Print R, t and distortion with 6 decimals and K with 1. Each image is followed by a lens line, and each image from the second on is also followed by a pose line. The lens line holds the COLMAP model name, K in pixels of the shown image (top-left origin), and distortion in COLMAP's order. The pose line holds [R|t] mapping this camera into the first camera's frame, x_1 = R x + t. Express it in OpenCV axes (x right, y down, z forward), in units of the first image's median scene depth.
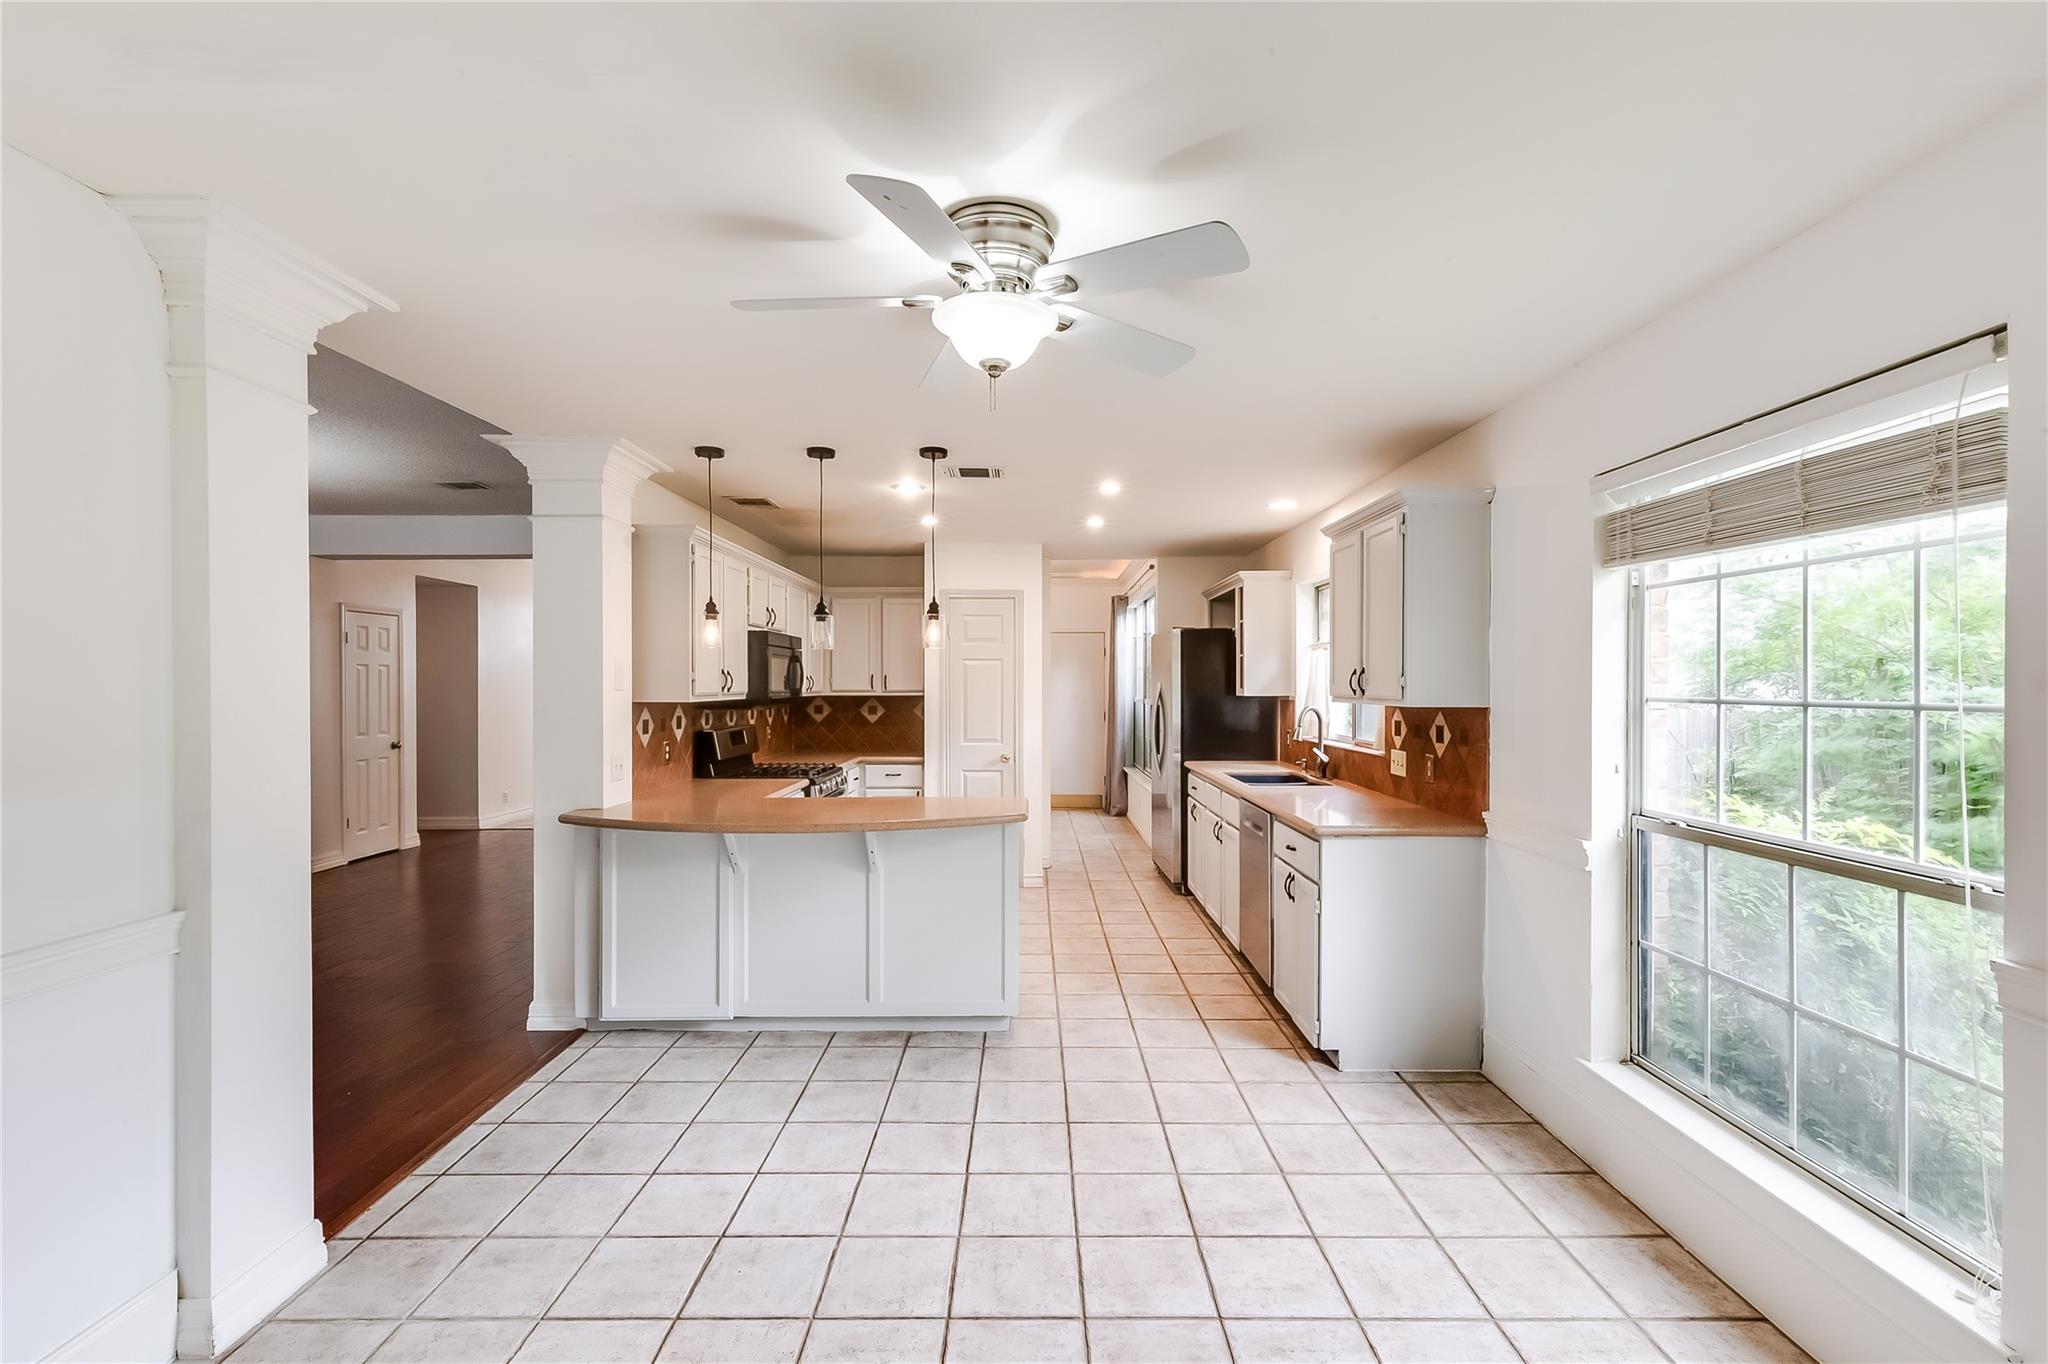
lens RADIAL K [[950.8, 0, 1033.0], [0, 950.8, 690.0], [0, 0, 1]] dist [-0.000007, 0.000107]
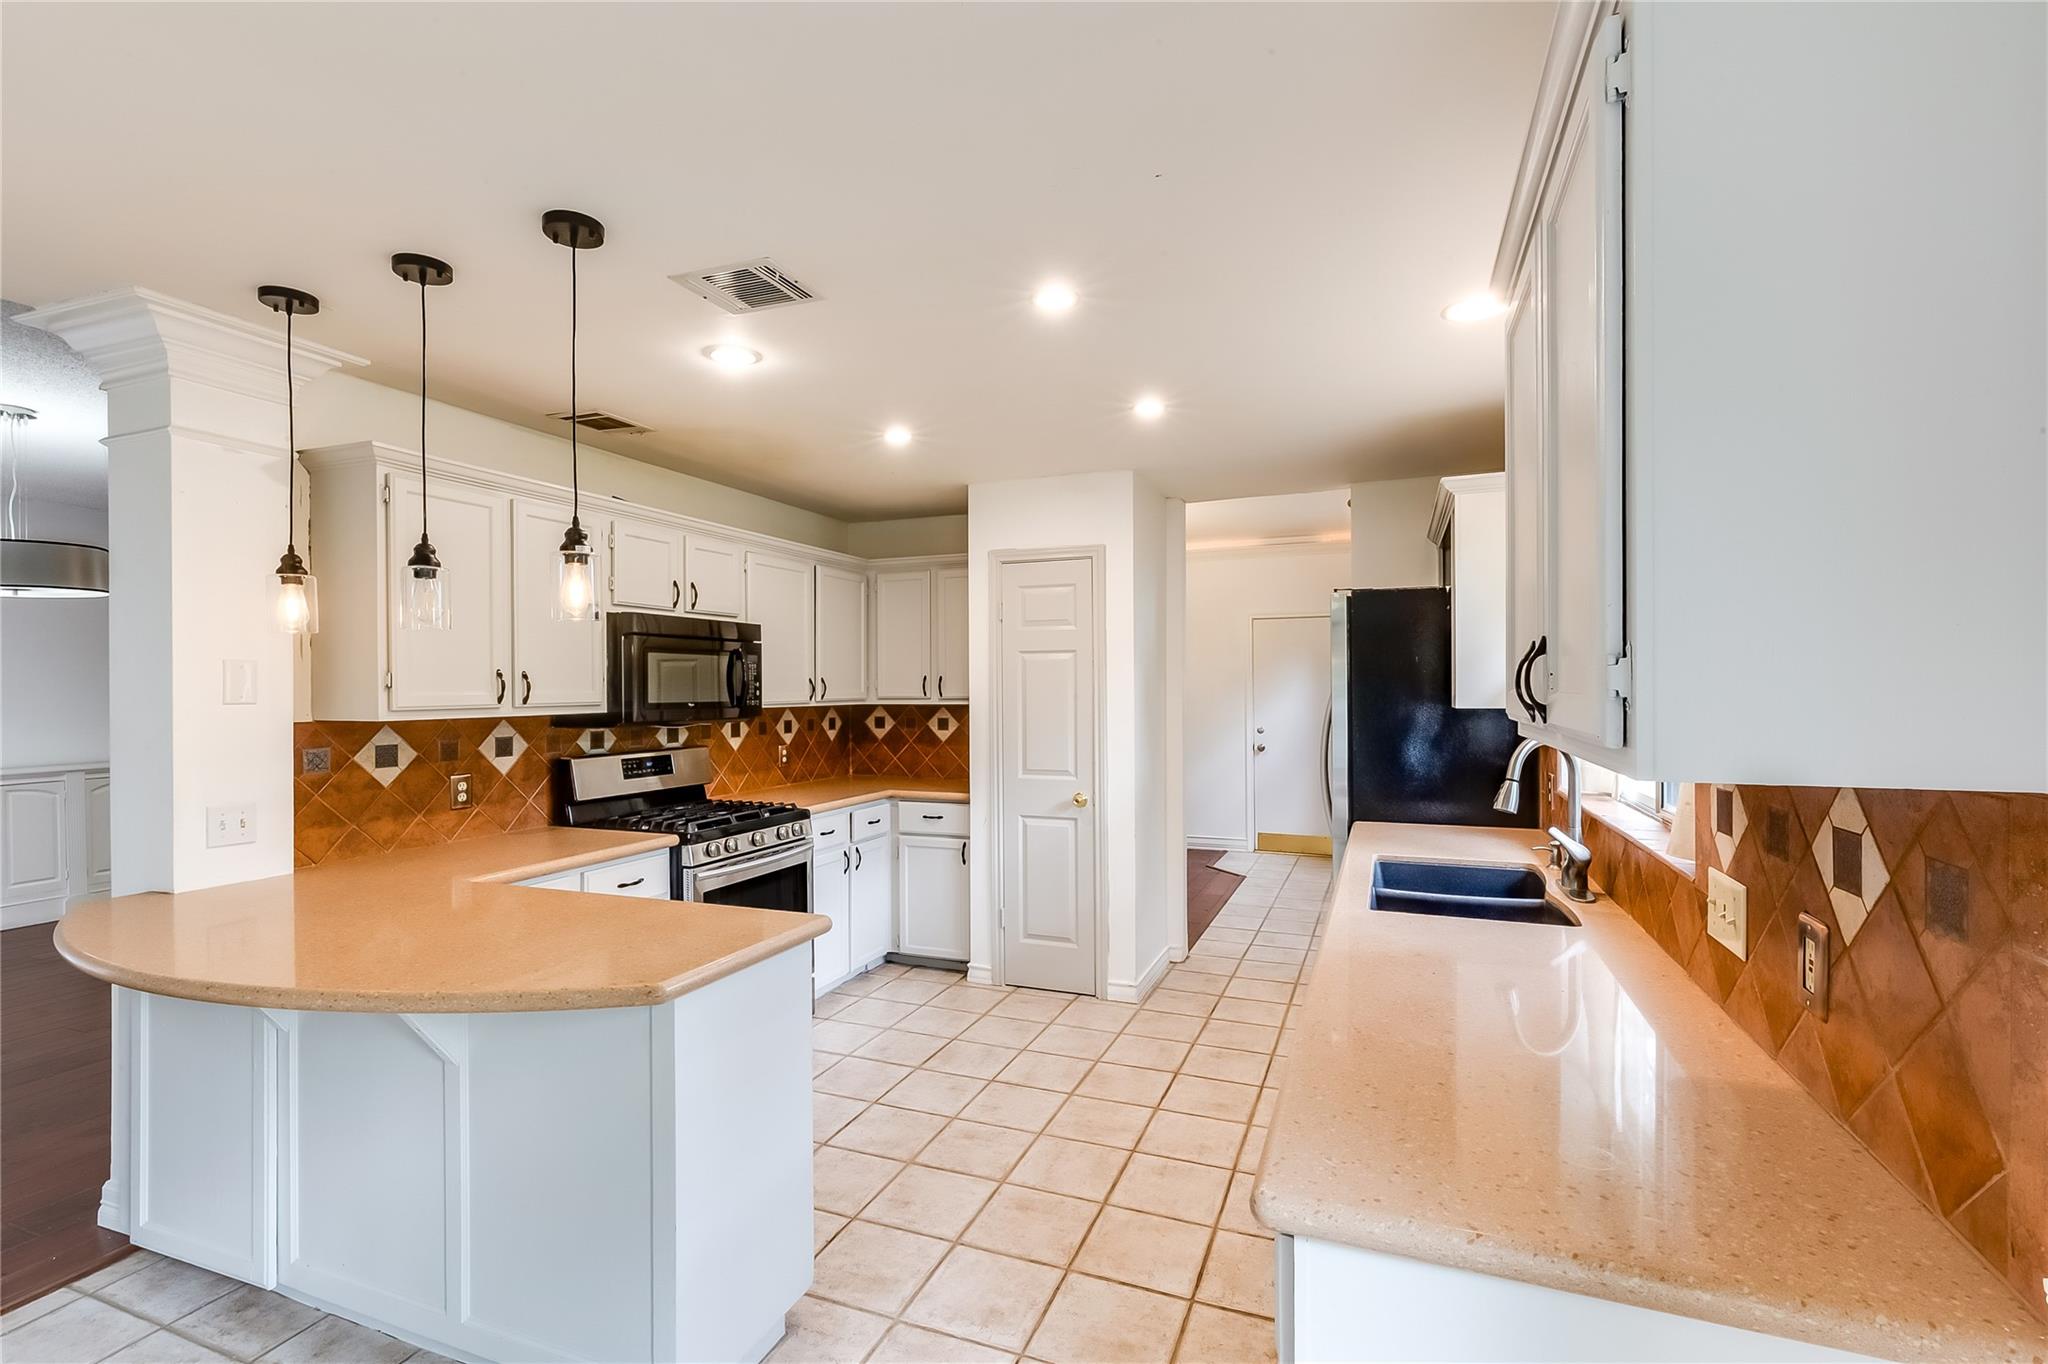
lens RADIAL K [[931.9, 0, 1028.9], [0, 931.9, 682.0], [0, 0, 1]] dist [0.001481, 0.000517]
pose [[0.924712, -0.007290, -0.380597, 0.204188], [0.003195, 0.999930, -0.011391, -0.003500], [0.380653, 0.009317, 0.924671, 0.428753]]
